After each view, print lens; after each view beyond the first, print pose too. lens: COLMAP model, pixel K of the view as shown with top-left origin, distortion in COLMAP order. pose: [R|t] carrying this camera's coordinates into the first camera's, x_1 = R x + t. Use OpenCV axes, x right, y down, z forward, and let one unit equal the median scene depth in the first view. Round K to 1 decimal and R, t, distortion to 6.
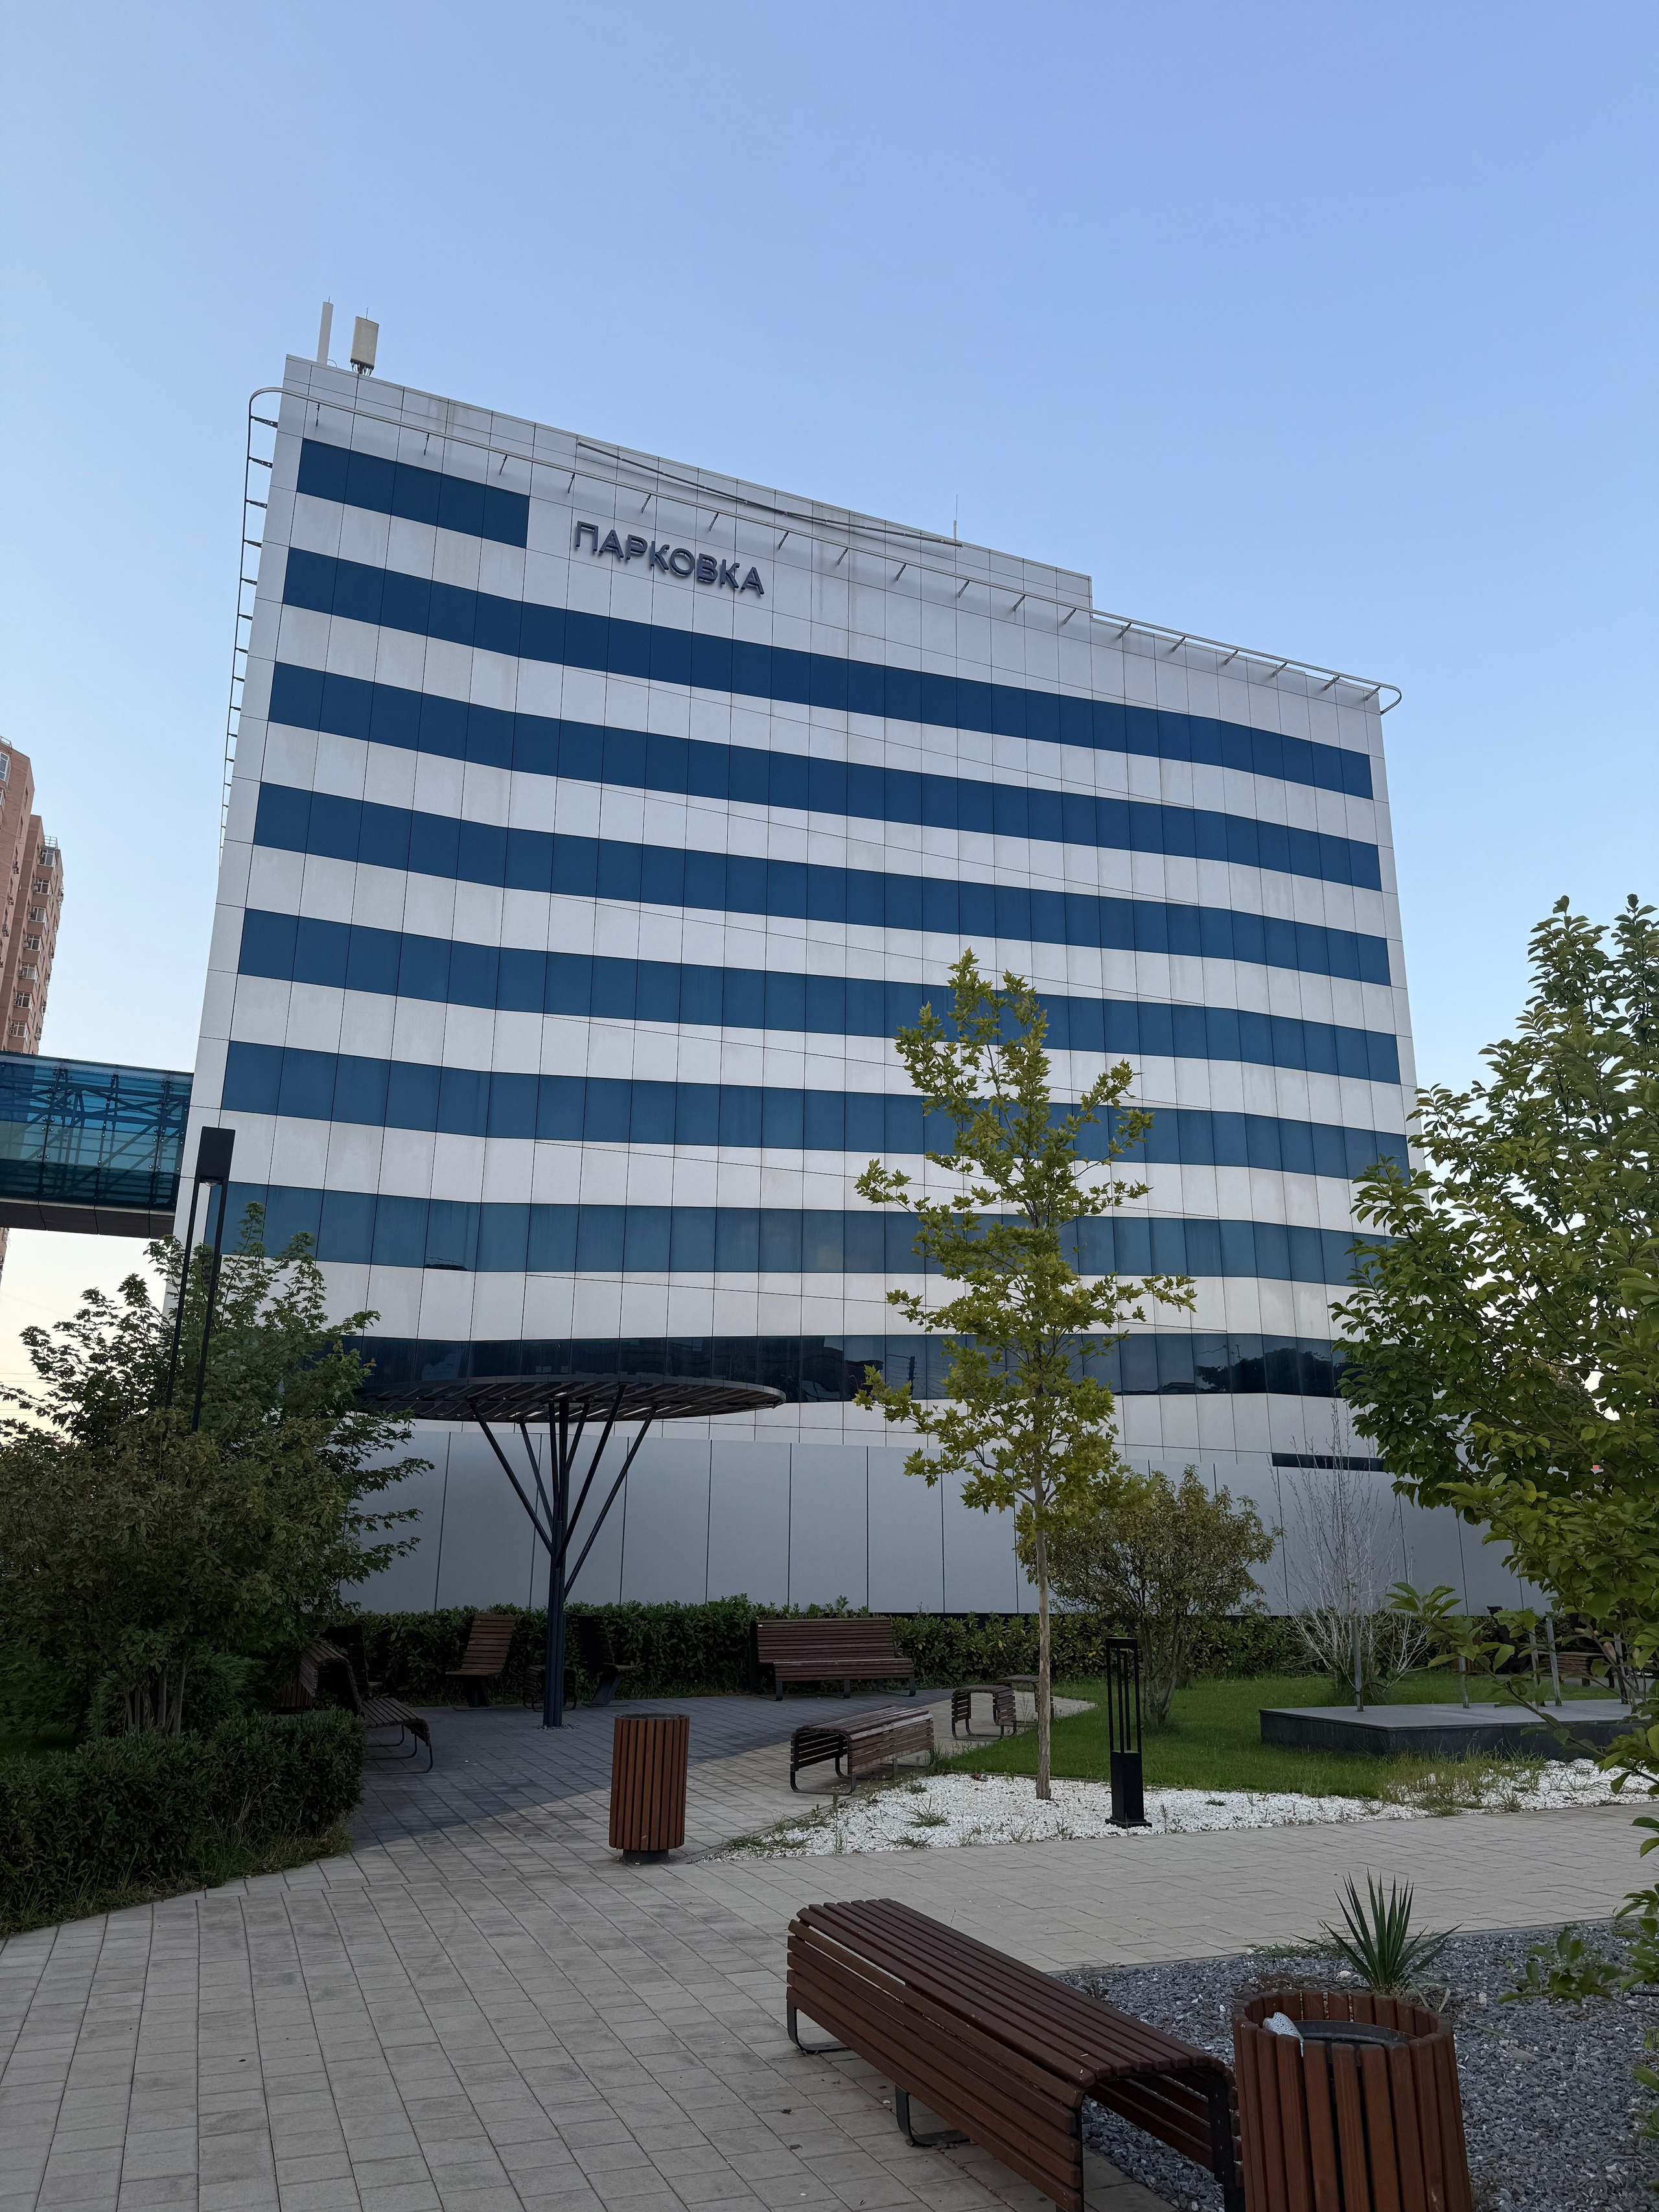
lens RADIAL K [[1553.3, 0, 834.7], [0, 1553.3, 1083.5], [0, 0, 1]] dist [0.056444, -0.003564]
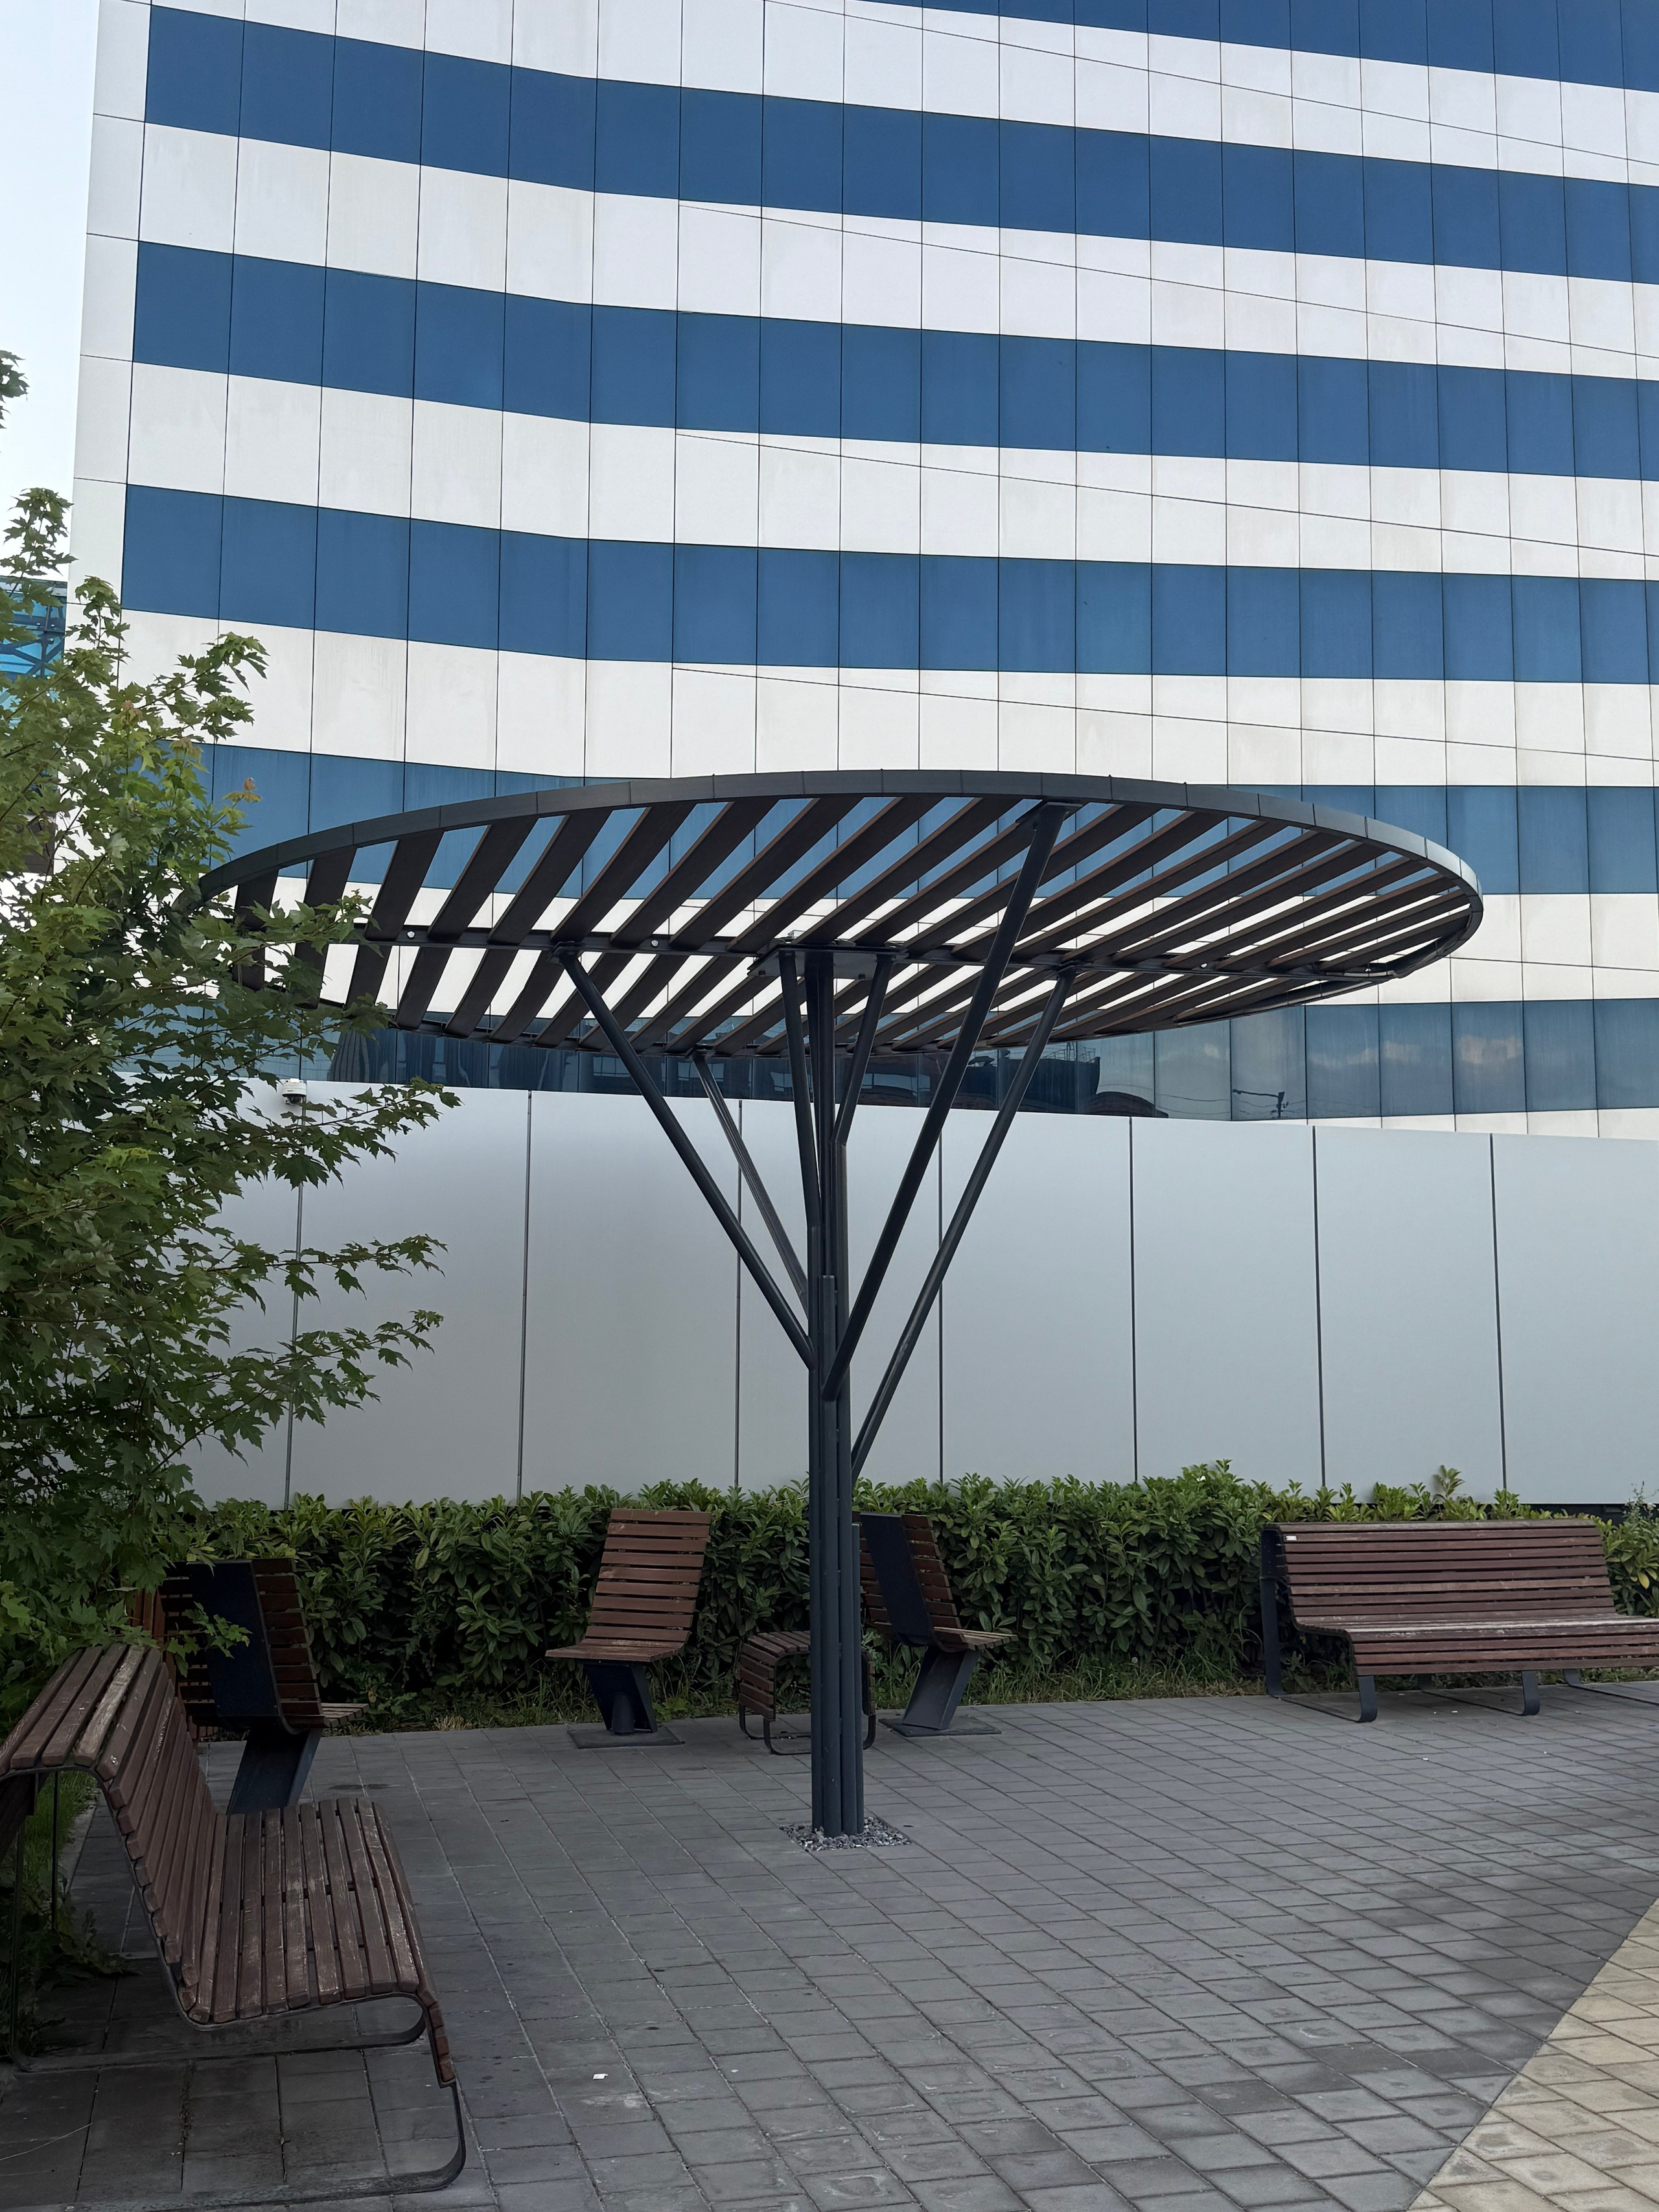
lens RADIAL K [[2169.3, 0, 829.5], [0, 2169.3, 1106.0], [0, 0, 1]] dist [0.118594, -0.387382]
pose [[0.993124, -0.015205, -0.116072, -0.092059], [0.034296, 0.985814, 0.164298, 0.125317], [0.111928, -0.167149, 0.979558, 0.407447]]
